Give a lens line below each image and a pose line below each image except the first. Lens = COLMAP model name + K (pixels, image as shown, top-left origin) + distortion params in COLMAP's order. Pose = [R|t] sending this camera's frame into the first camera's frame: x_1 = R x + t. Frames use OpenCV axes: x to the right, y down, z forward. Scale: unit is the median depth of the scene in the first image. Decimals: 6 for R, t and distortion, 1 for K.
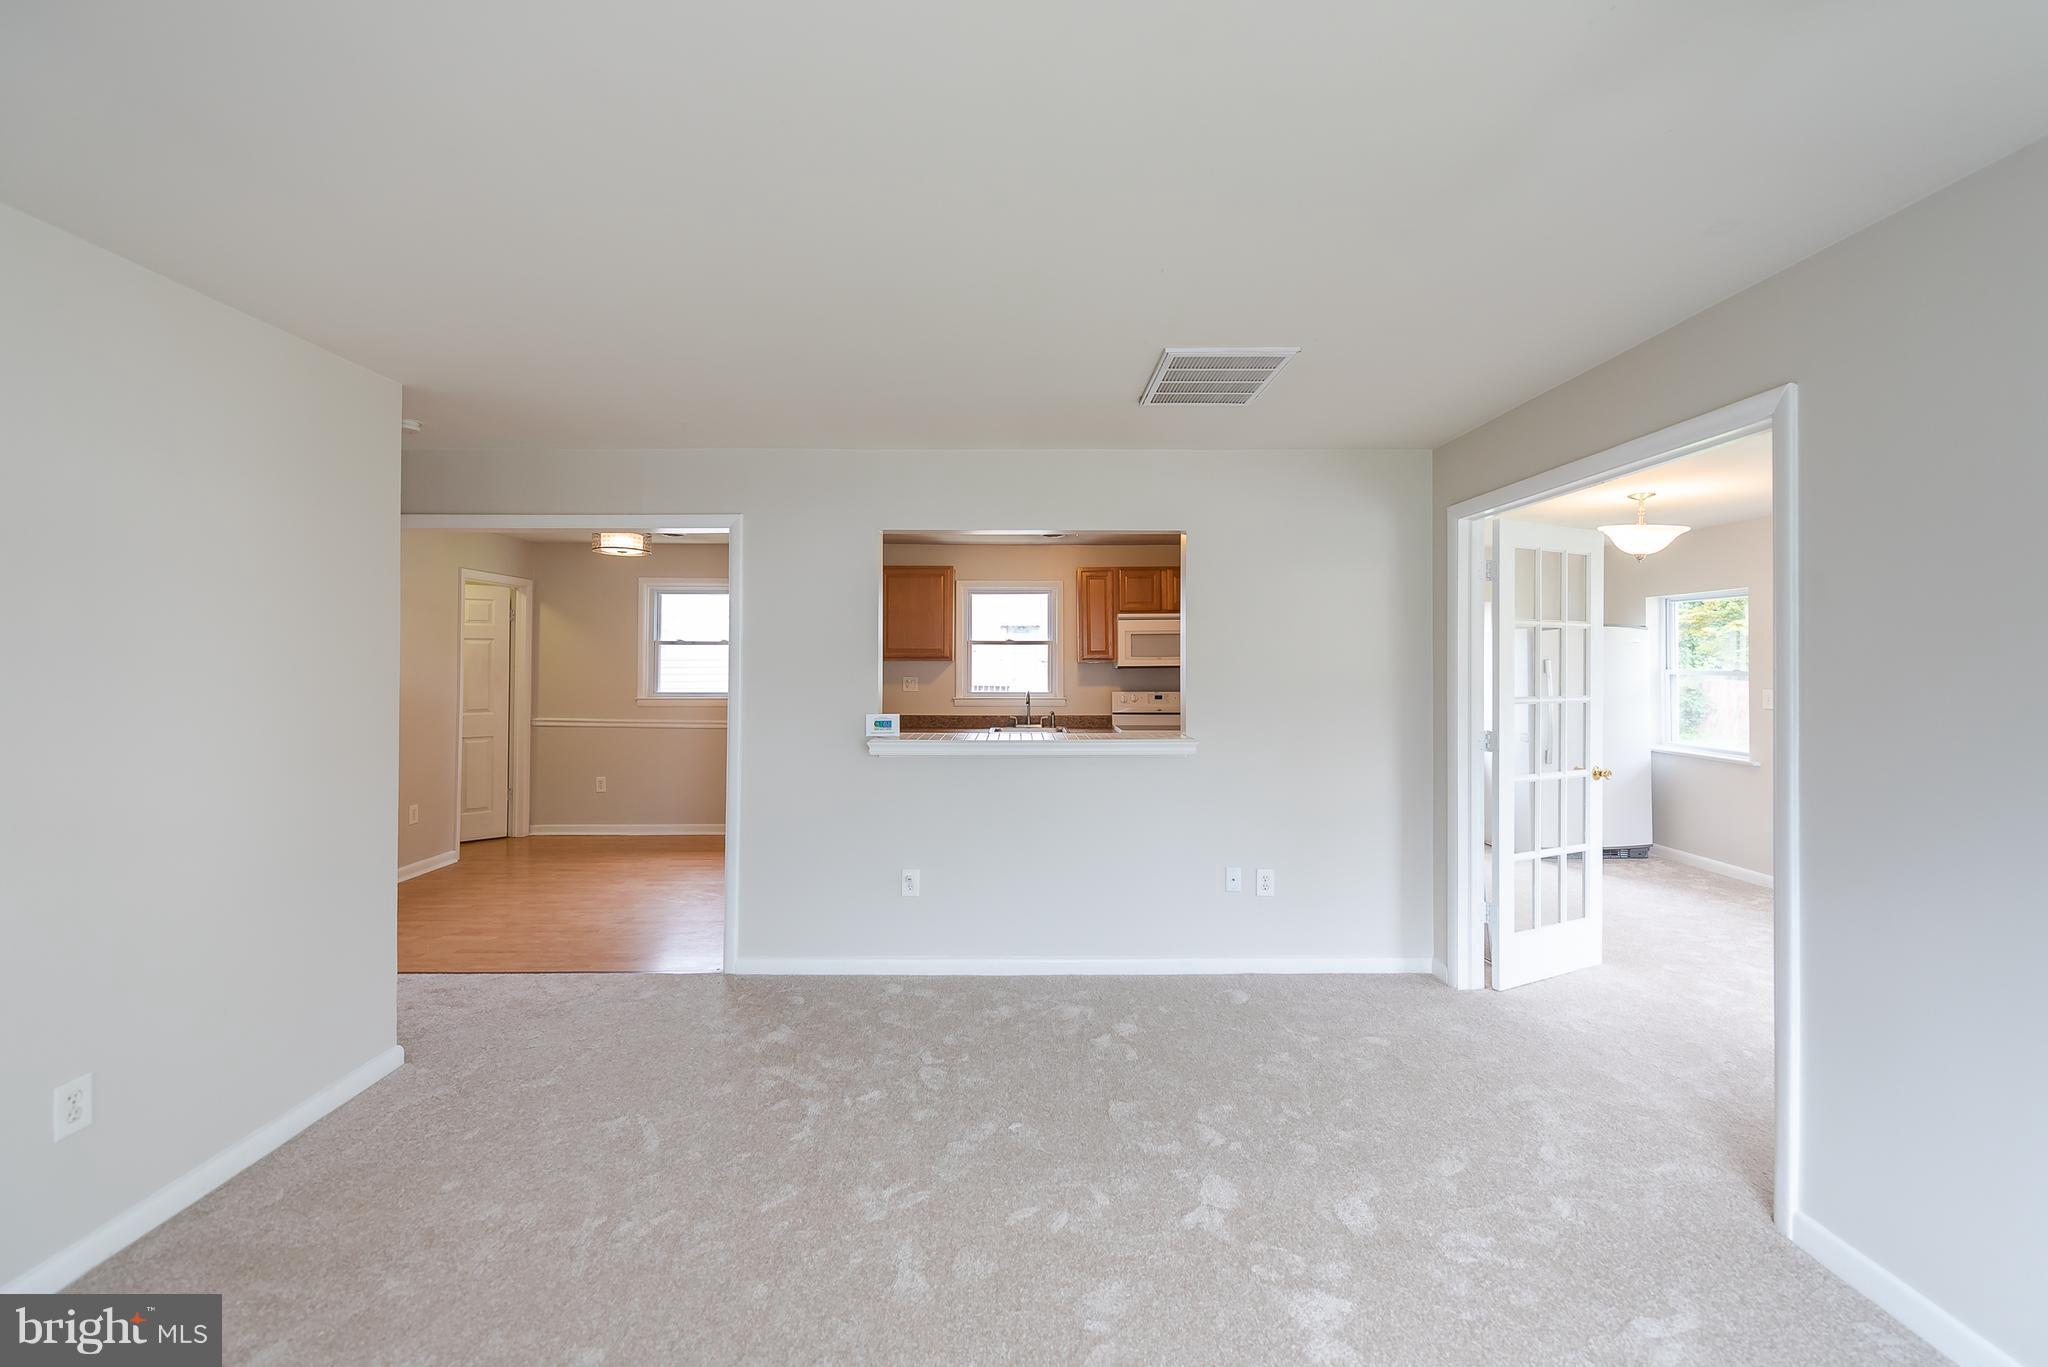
lens RADIAL K [[838.1, 0, 1015.5], [0, 838.1, 656.2], [0, 0, 1]] dist [0.014002, -0.006064]
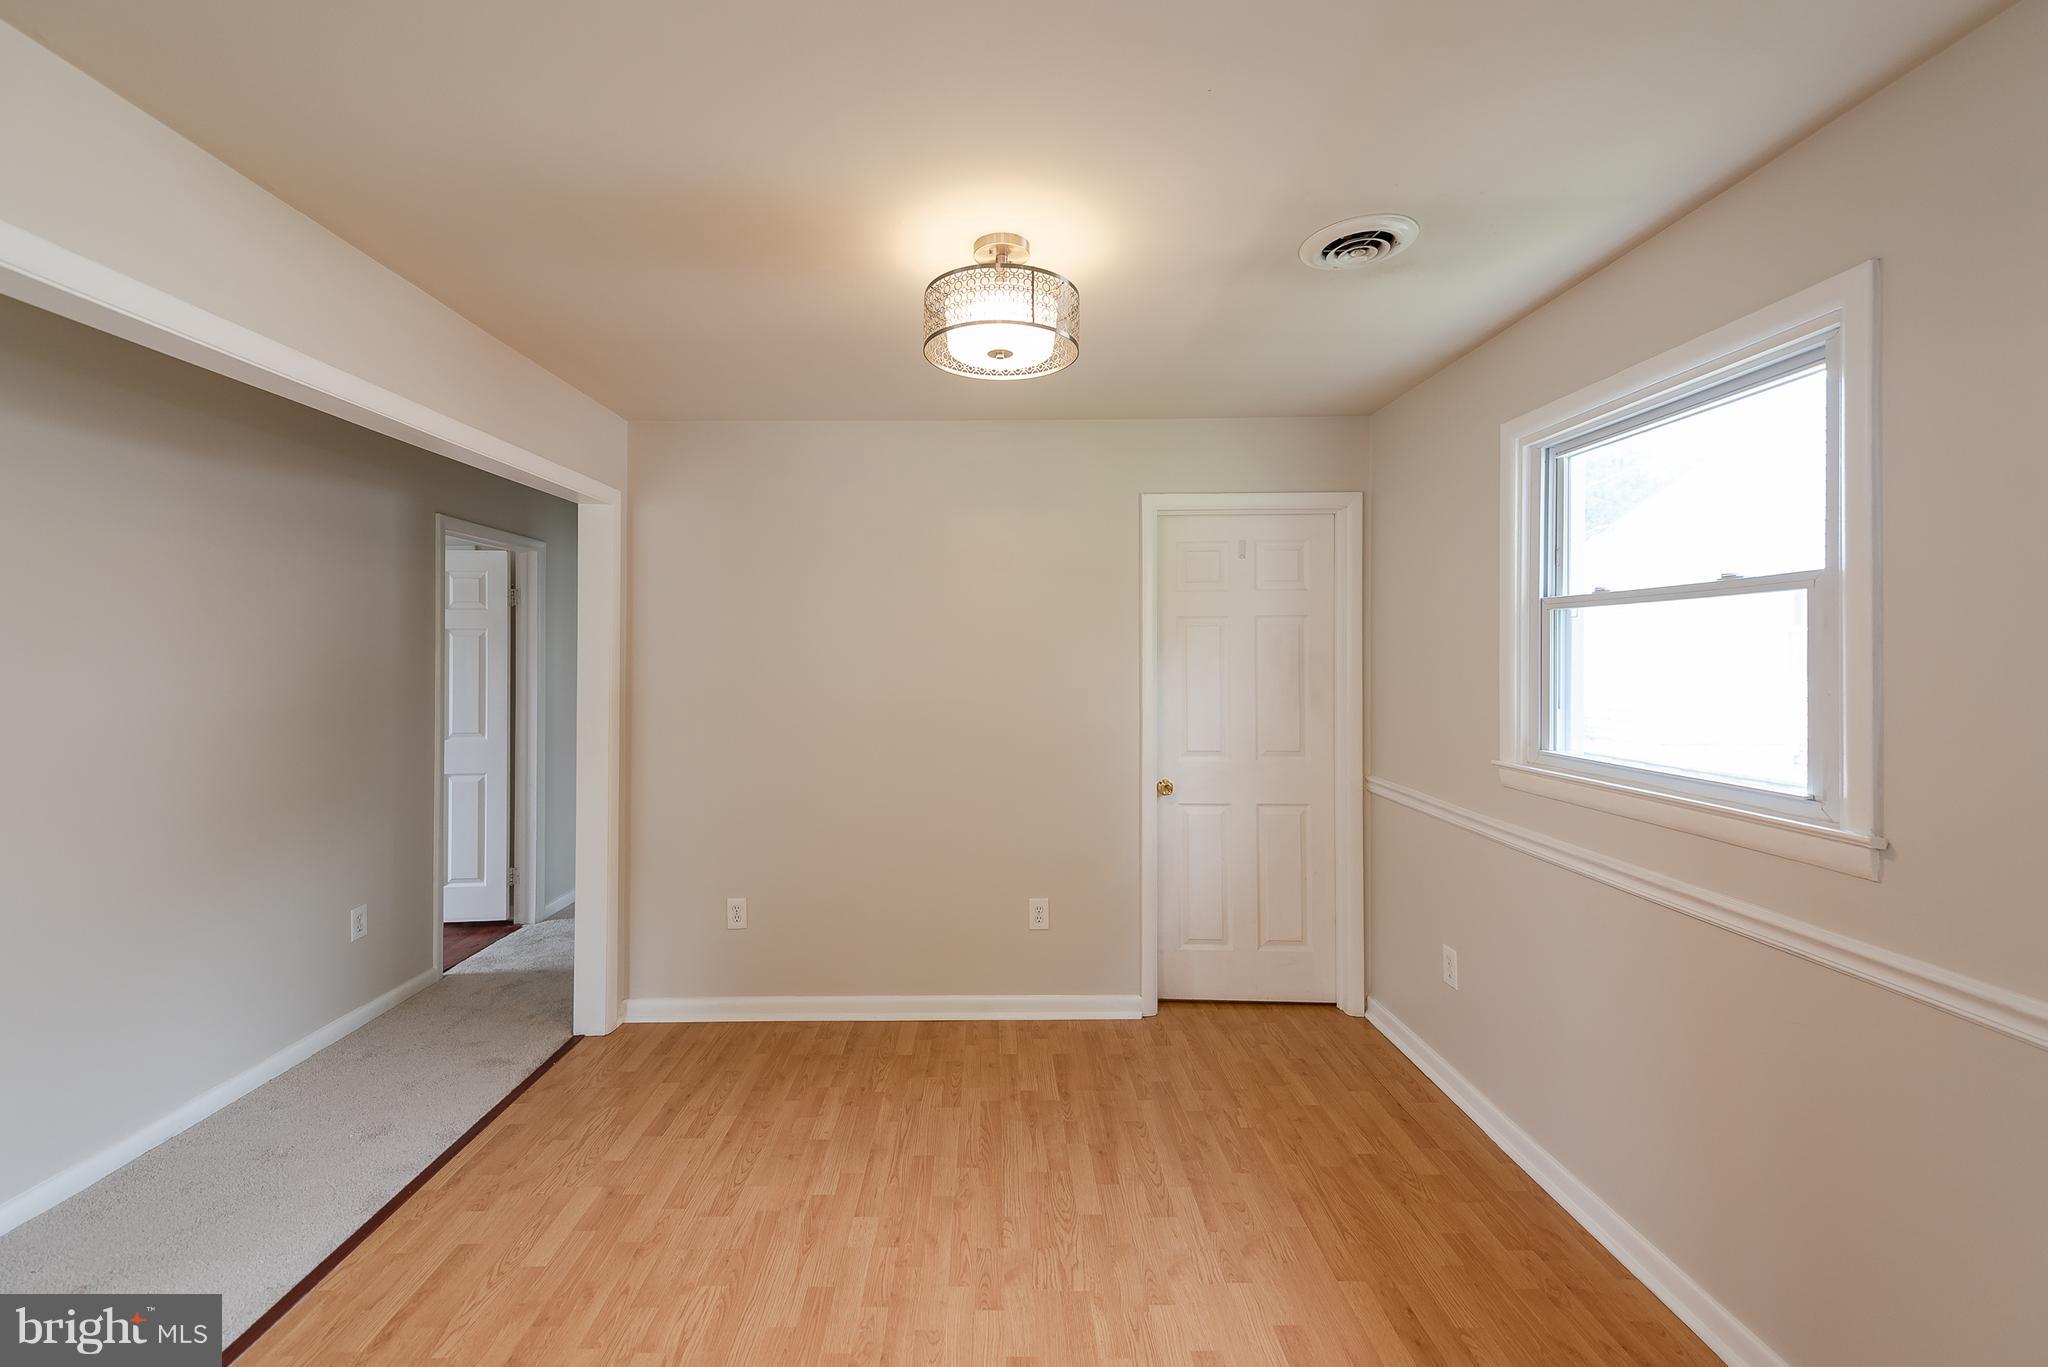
lens RADIAL K [[818.0, 0, 986.7], [0, 818.0, 677.7], [0, 0, 1]] dist [0.000251, -0.000011]
pose [[0.002547, 0.026042, -0.999658, -0.204042], [0.010548, 0.999605, 0.026067, 0.004157], [0.999941, -0.010611, 0.002272, 1.459866]]
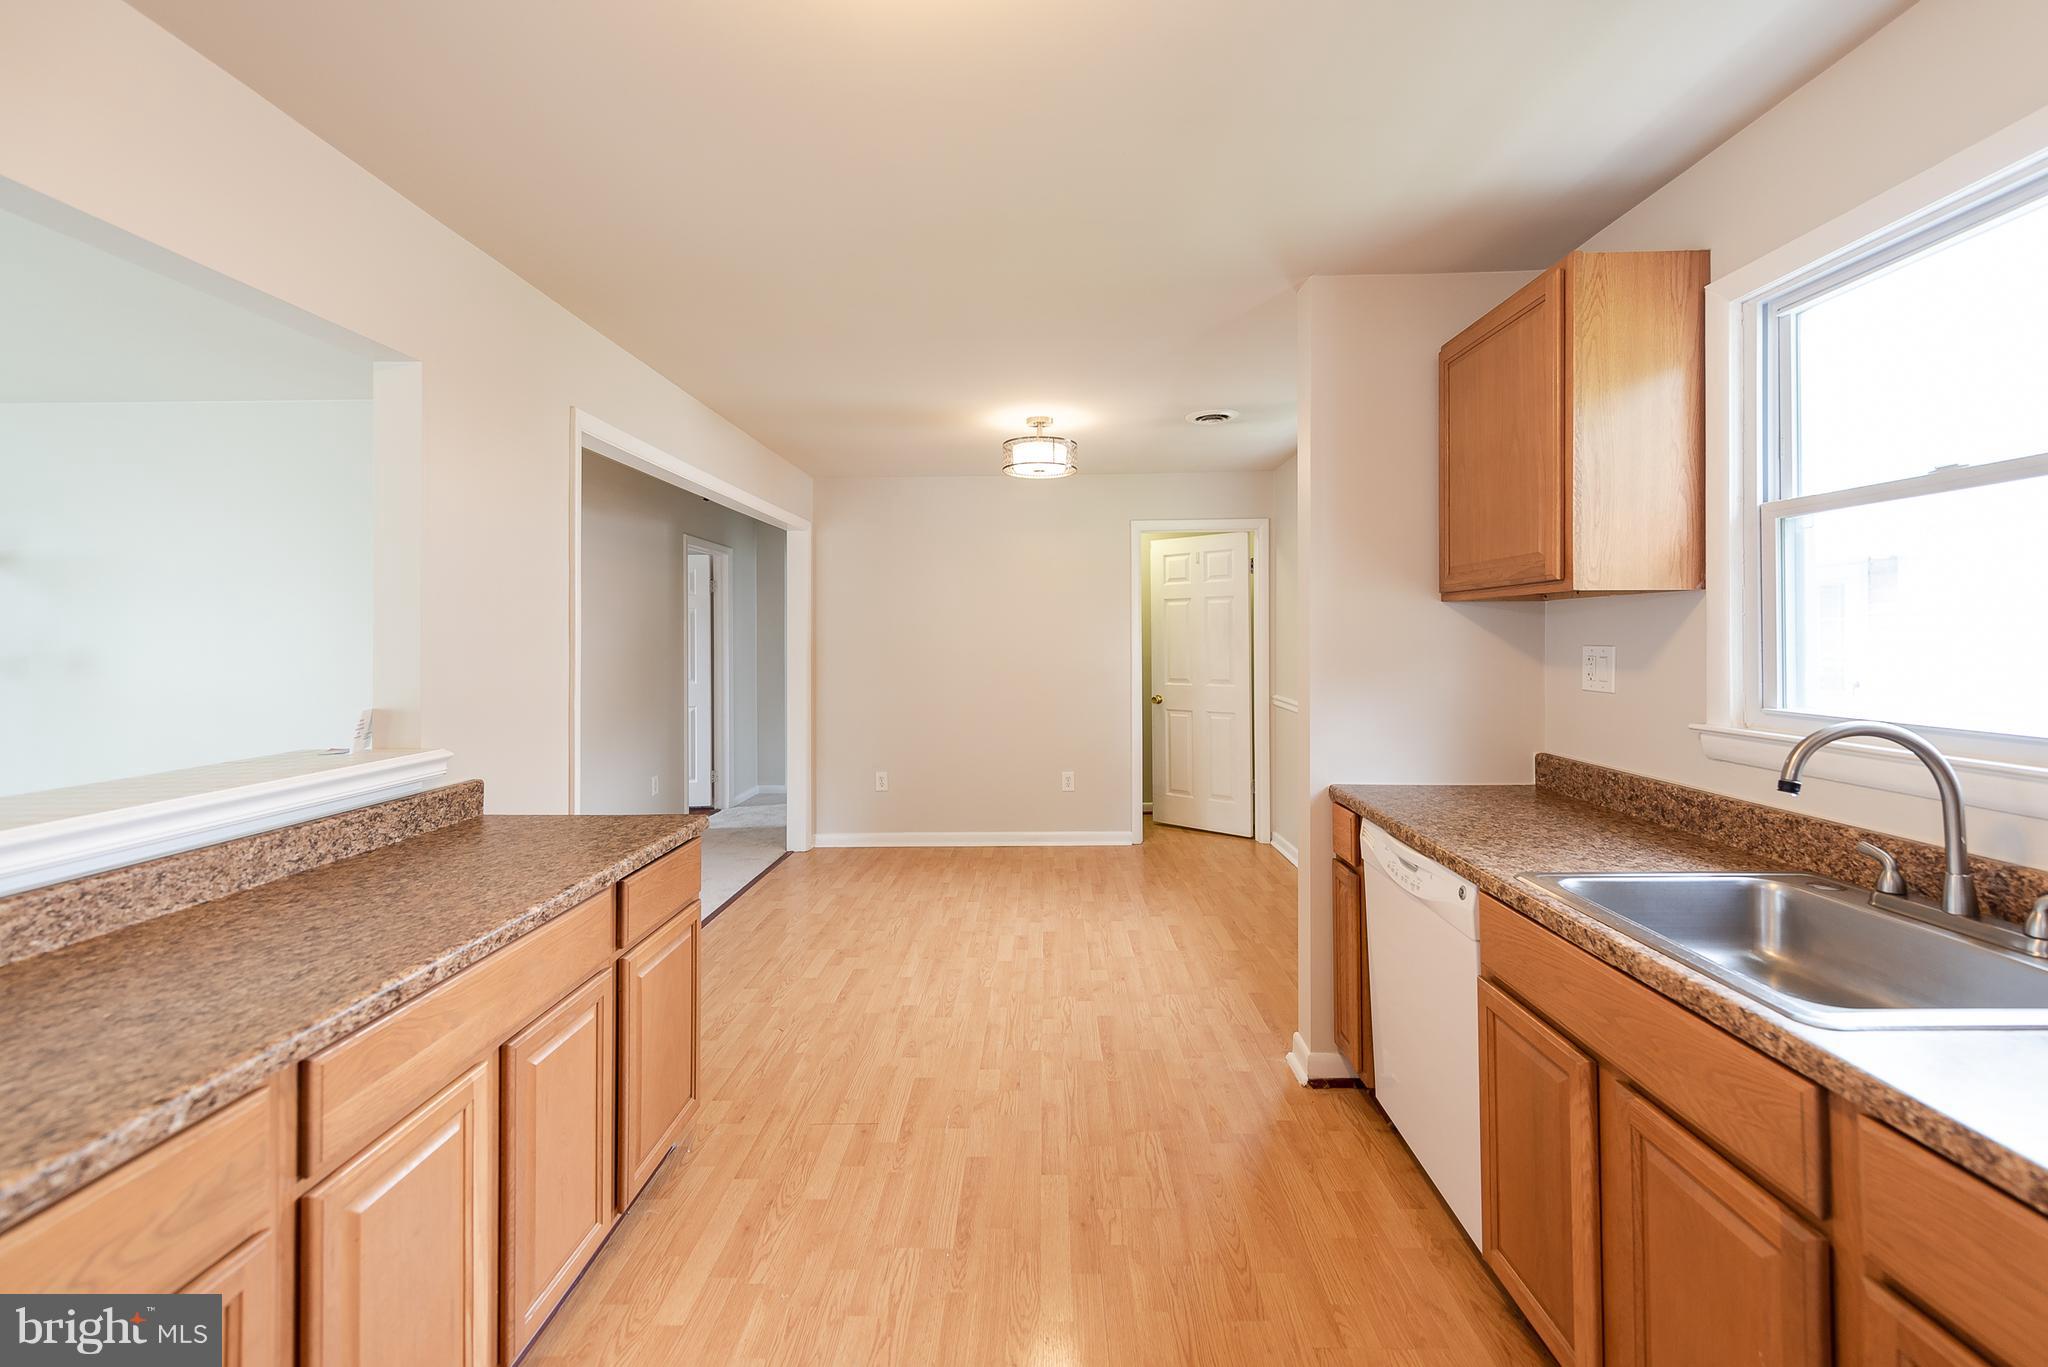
lens RADIAL K [[838.1, 0, 1015.5], [0, 838.1, 656.2], [0, 0, 1]] dist [0.014002, -0.006064]
pose [[-0.026720, 0.020781, -0.999427, 0.383207], [0.015699, 0.999669, 0.020367, 0.033519], [0.999520, -0.015146, -0.027037, 1.466580]]
